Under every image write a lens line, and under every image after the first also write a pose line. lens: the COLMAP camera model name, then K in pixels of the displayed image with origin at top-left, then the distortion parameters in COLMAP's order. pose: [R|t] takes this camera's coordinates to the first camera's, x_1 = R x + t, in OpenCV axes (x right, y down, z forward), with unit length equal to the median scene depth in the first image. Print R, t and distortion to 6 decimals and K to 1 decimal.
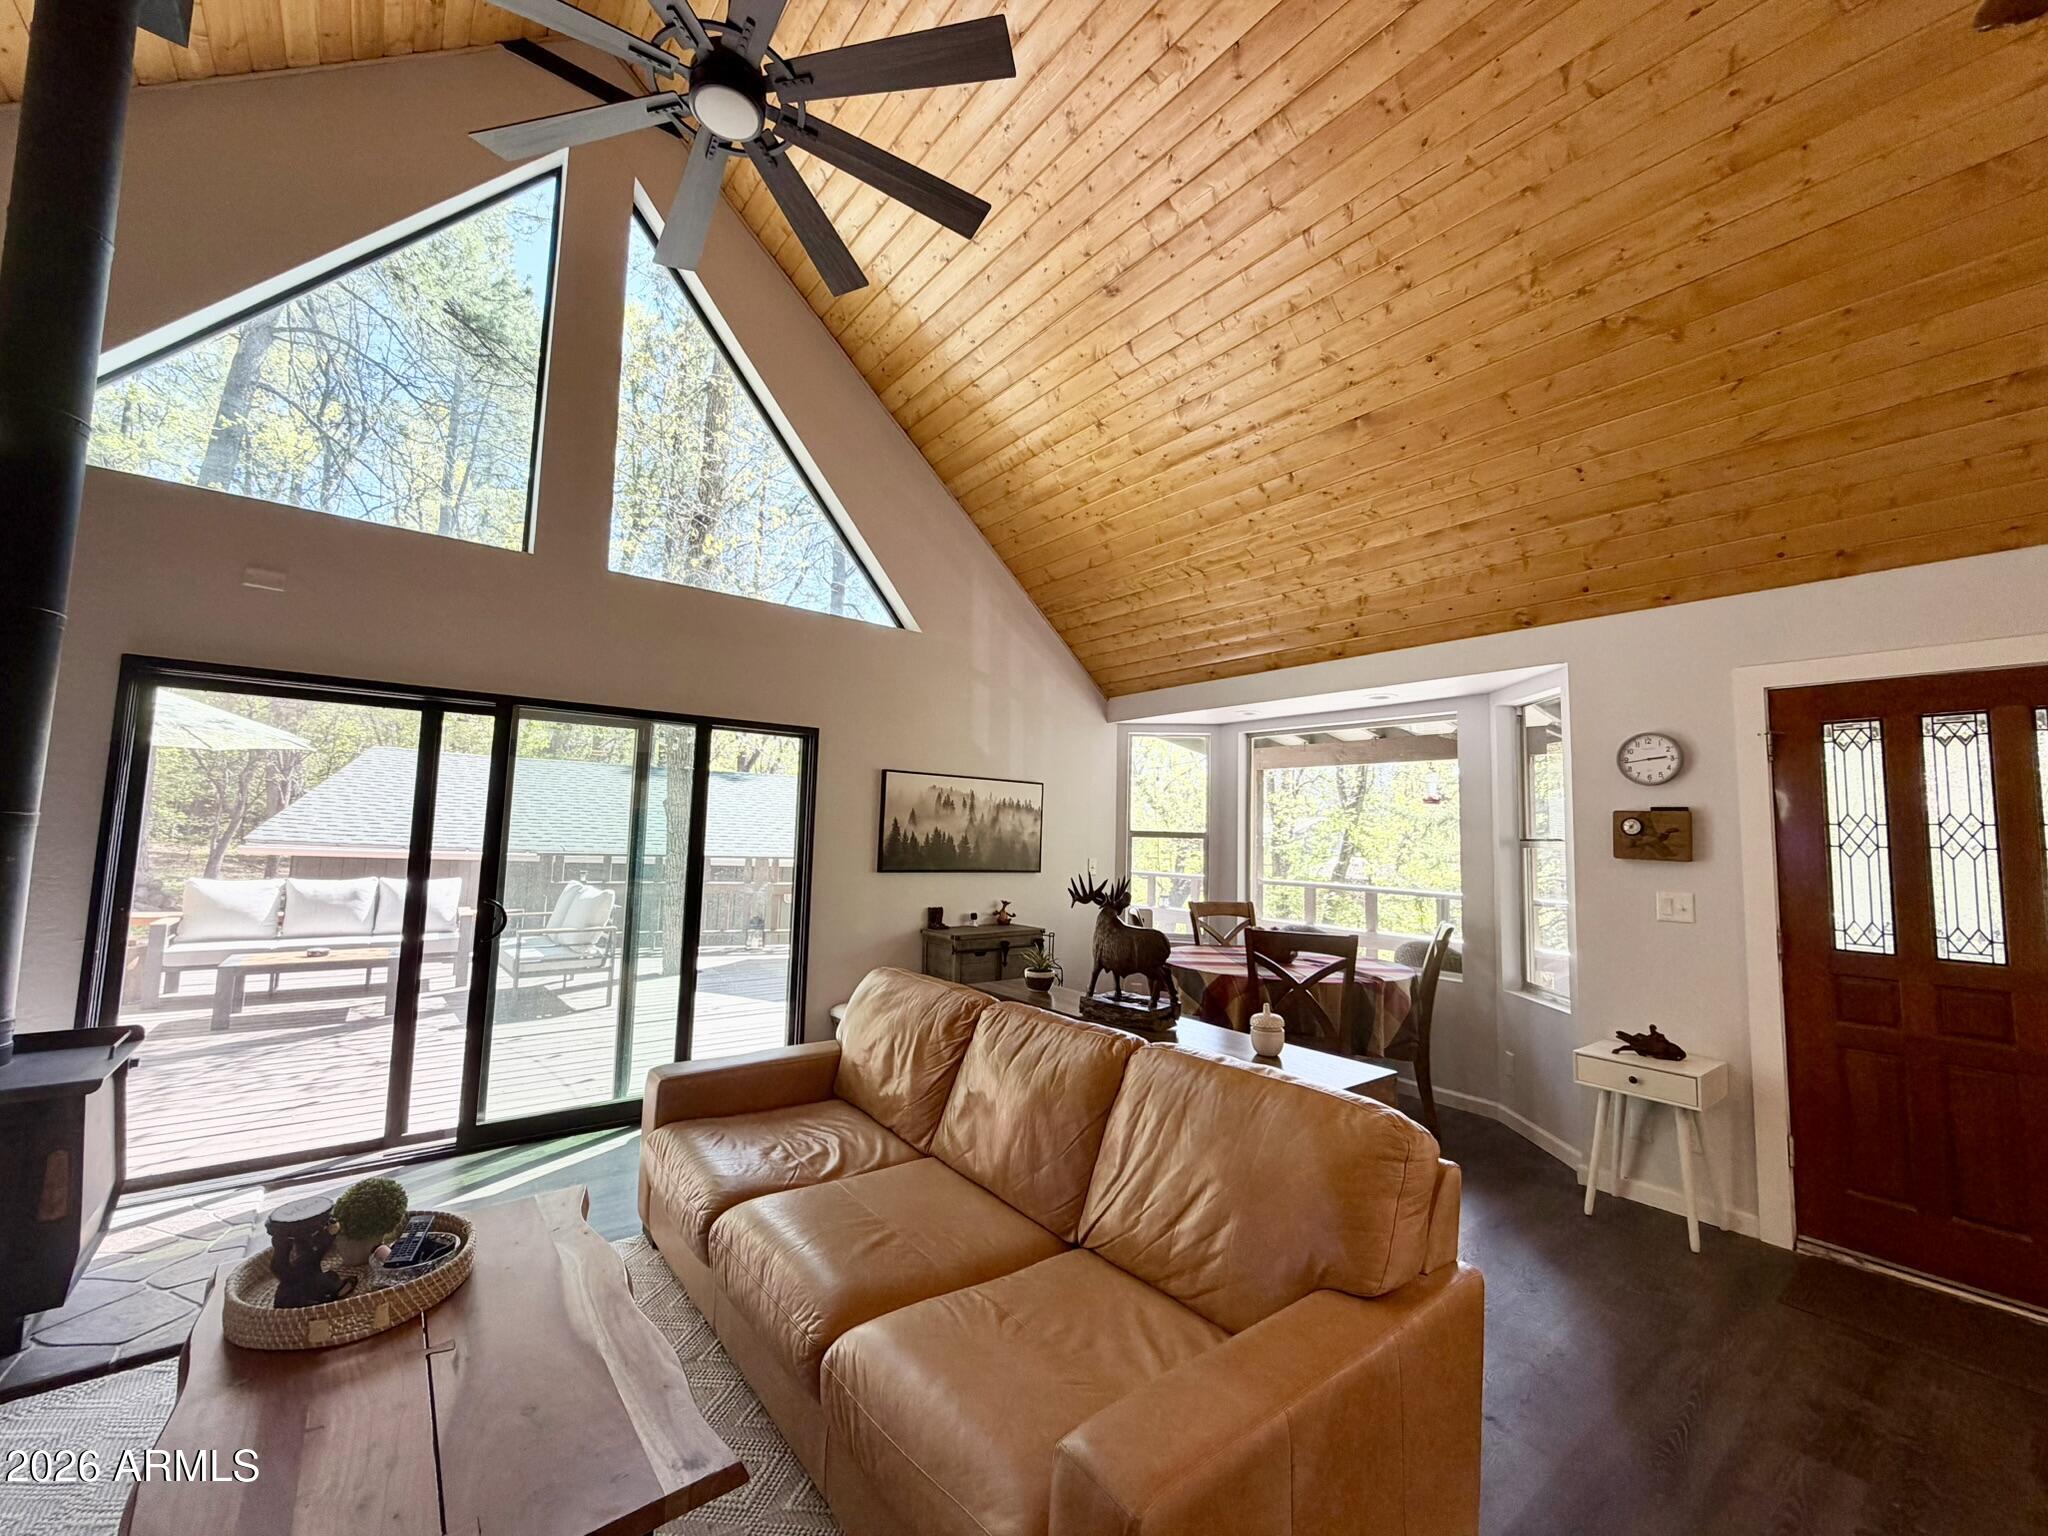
lens RADIAL K [[815.8, 0, 1019.0], [0, 815.8, 765.2], [0, 0, 1]] dist [0.000374, -0.000481]
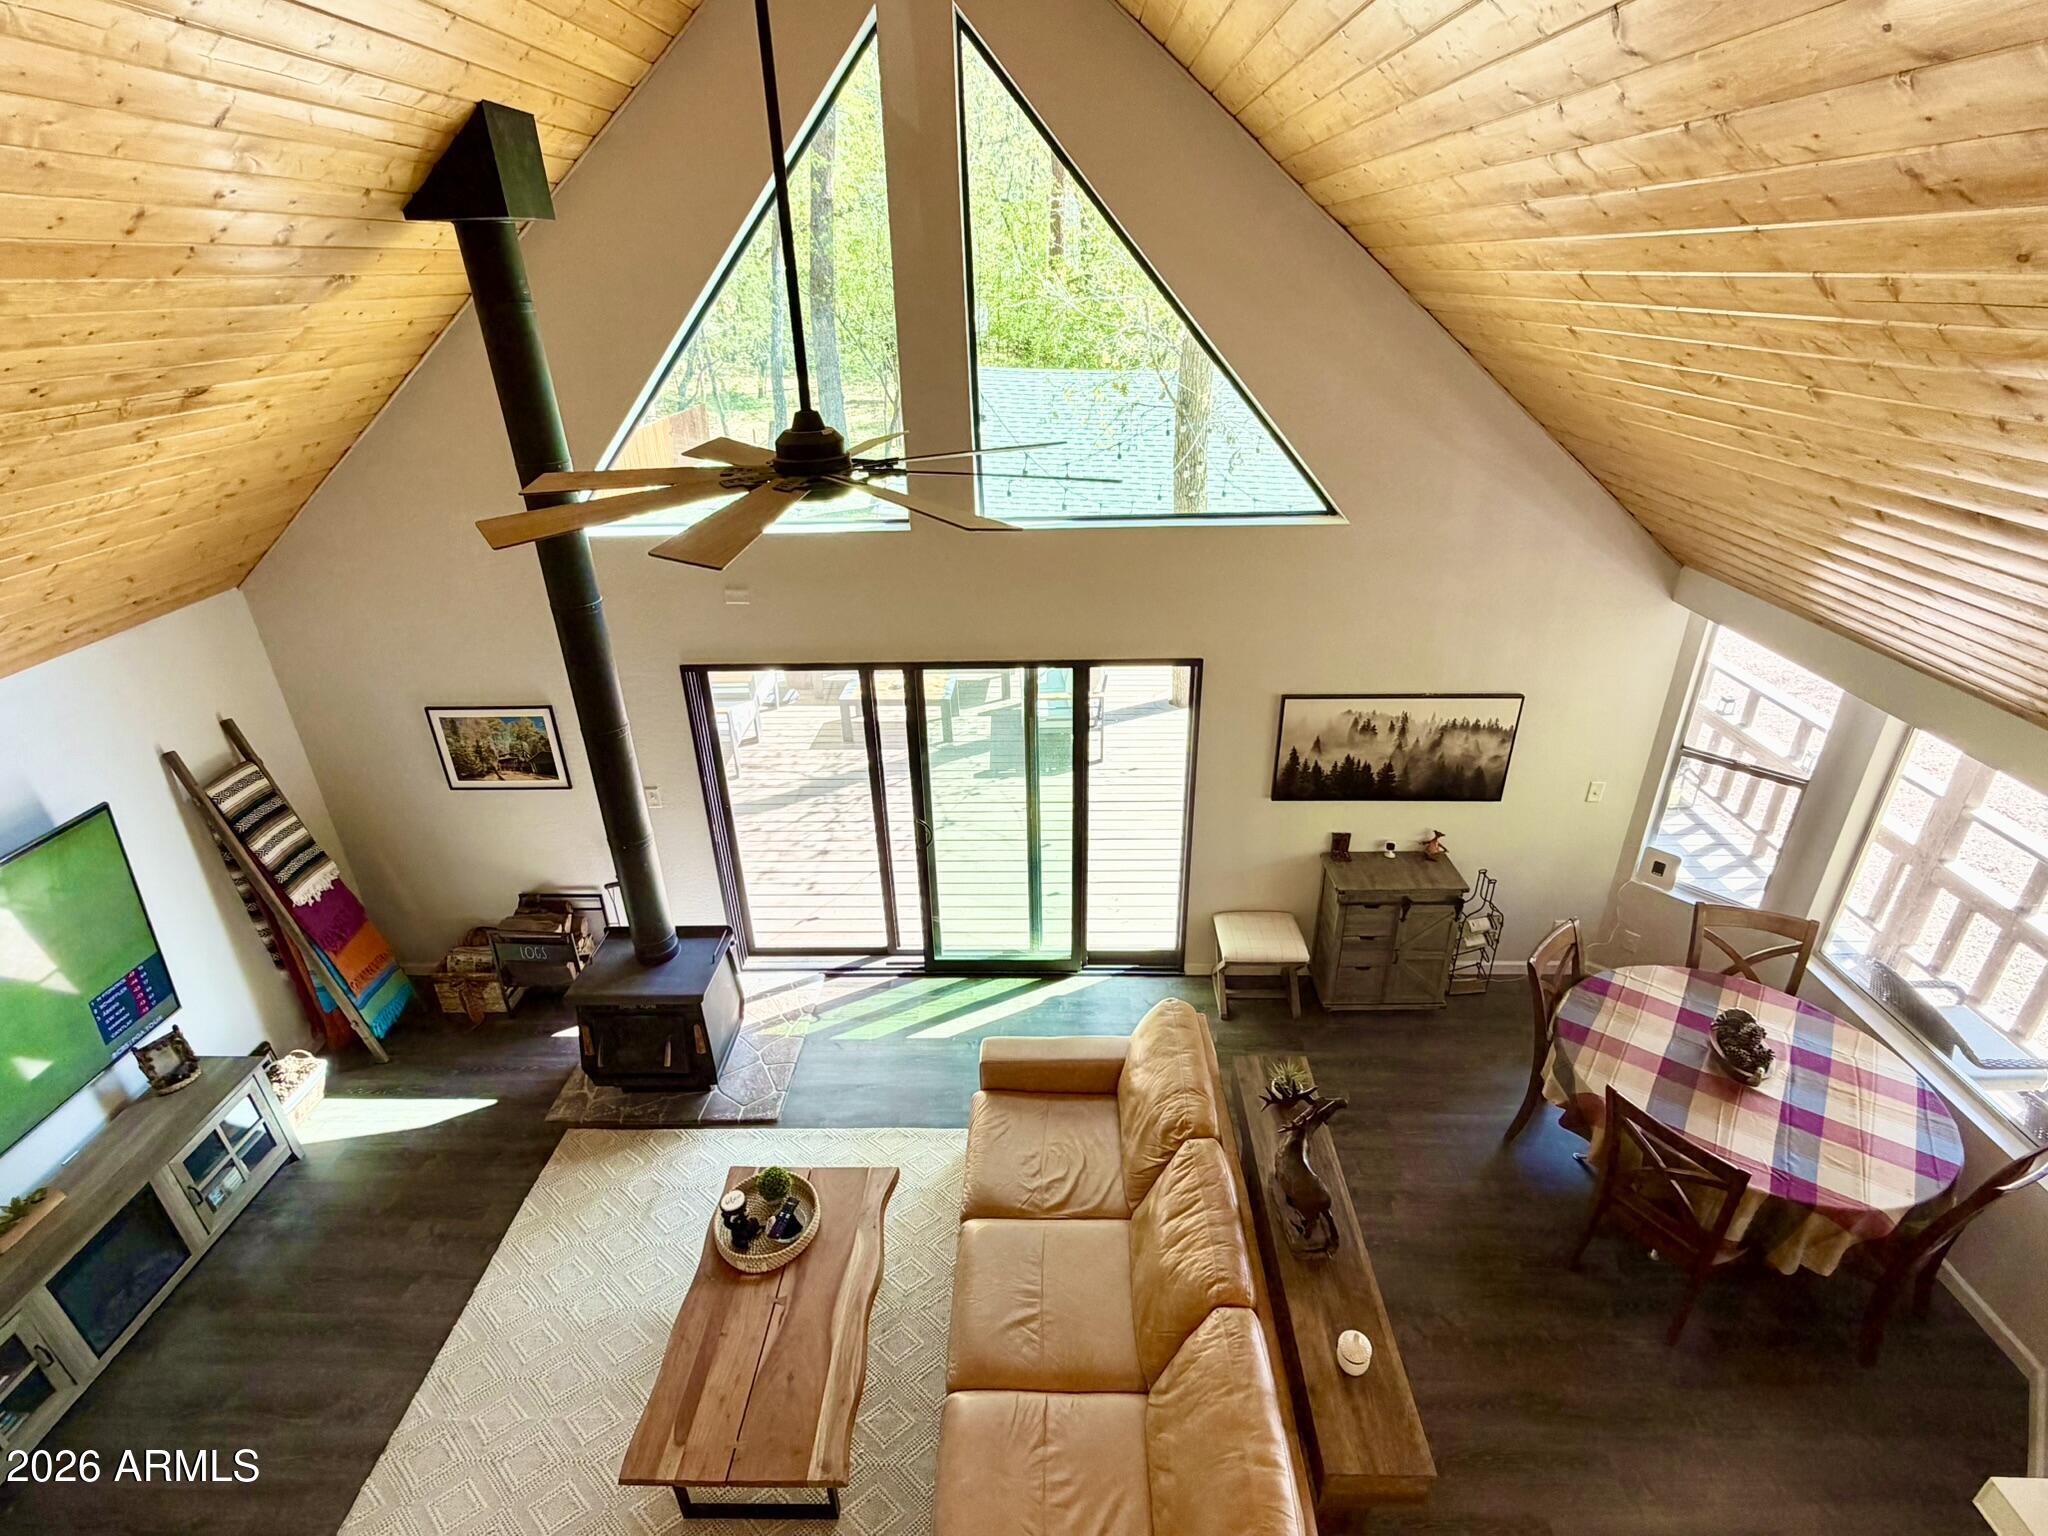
lens RADIAL K [[987.1, 0, 1026.1], [0, 987.1, 765.5], [0, 0, 1]] dist [0.000998, -0.000155]
pose [[0.769536, 0.242861, -0.590621, 0.265658], [0.098818, 0.868437, 0.485852, -0.474327], [0.630911, -0.432245, 0.644294, 0.121555]]
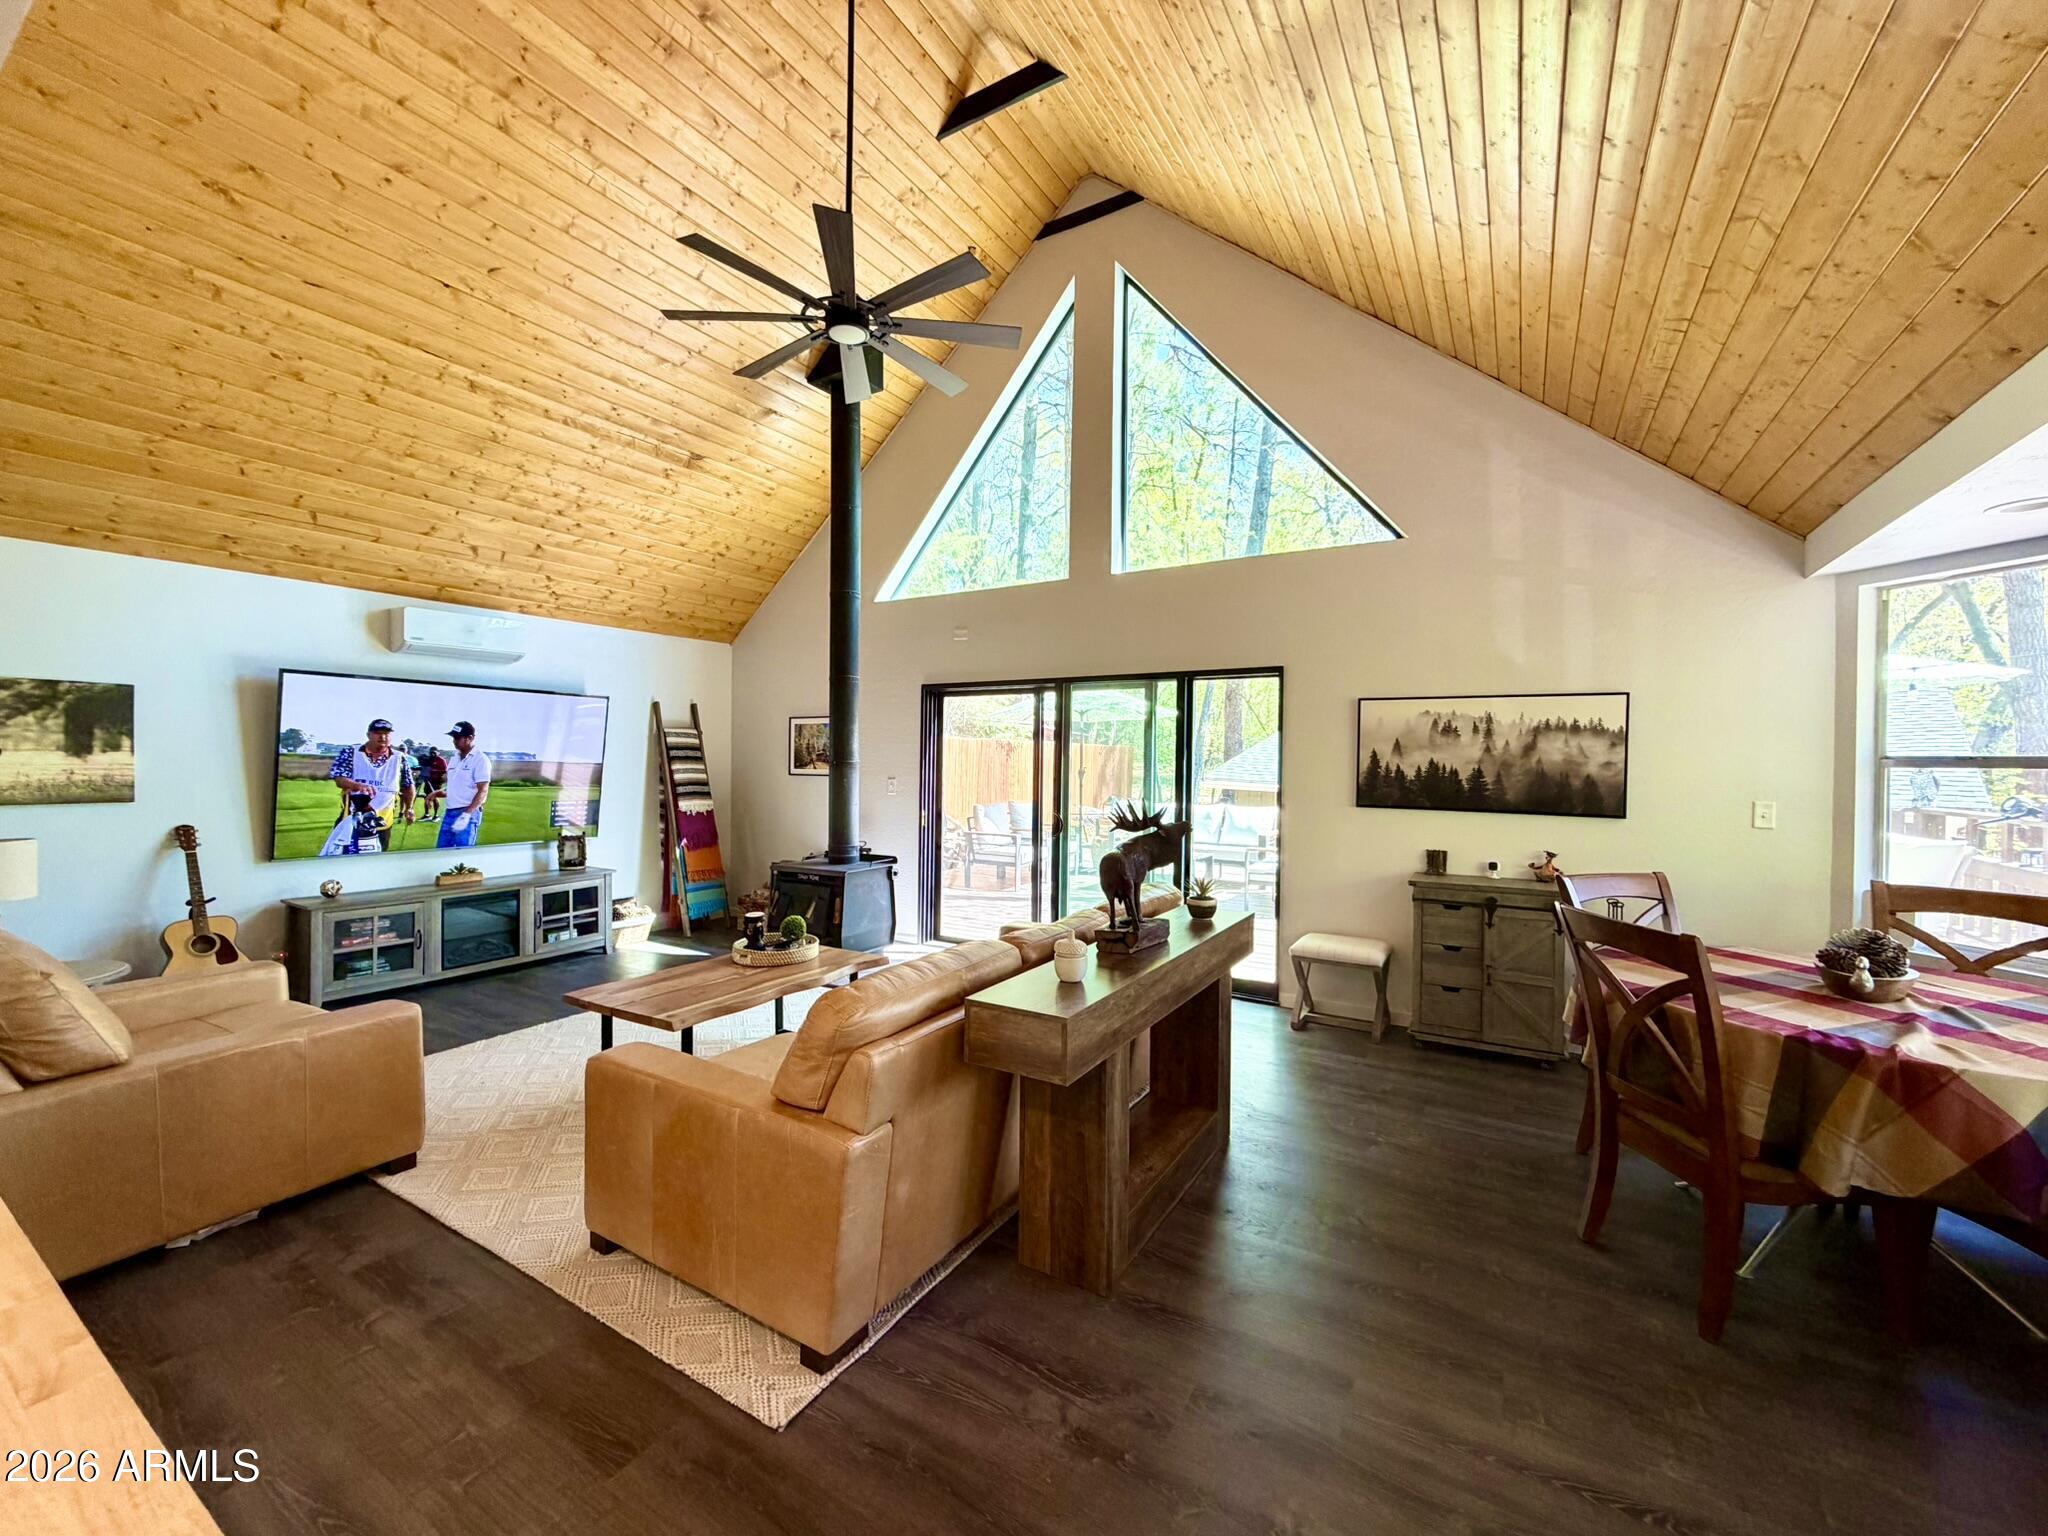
lens RADIAL K [[815.6, 0, 1019.0], [0, 815.6, 764.8], [0, 0, 1]] dist [0.000498, 0.000189]
pose [[0.351341, -0.016840, -0.936096, 0.586279], [0.080430, 0.996685, 0.012257, 0.038770], [0.932787, -0.079597, 0.351530, 0.299560]]
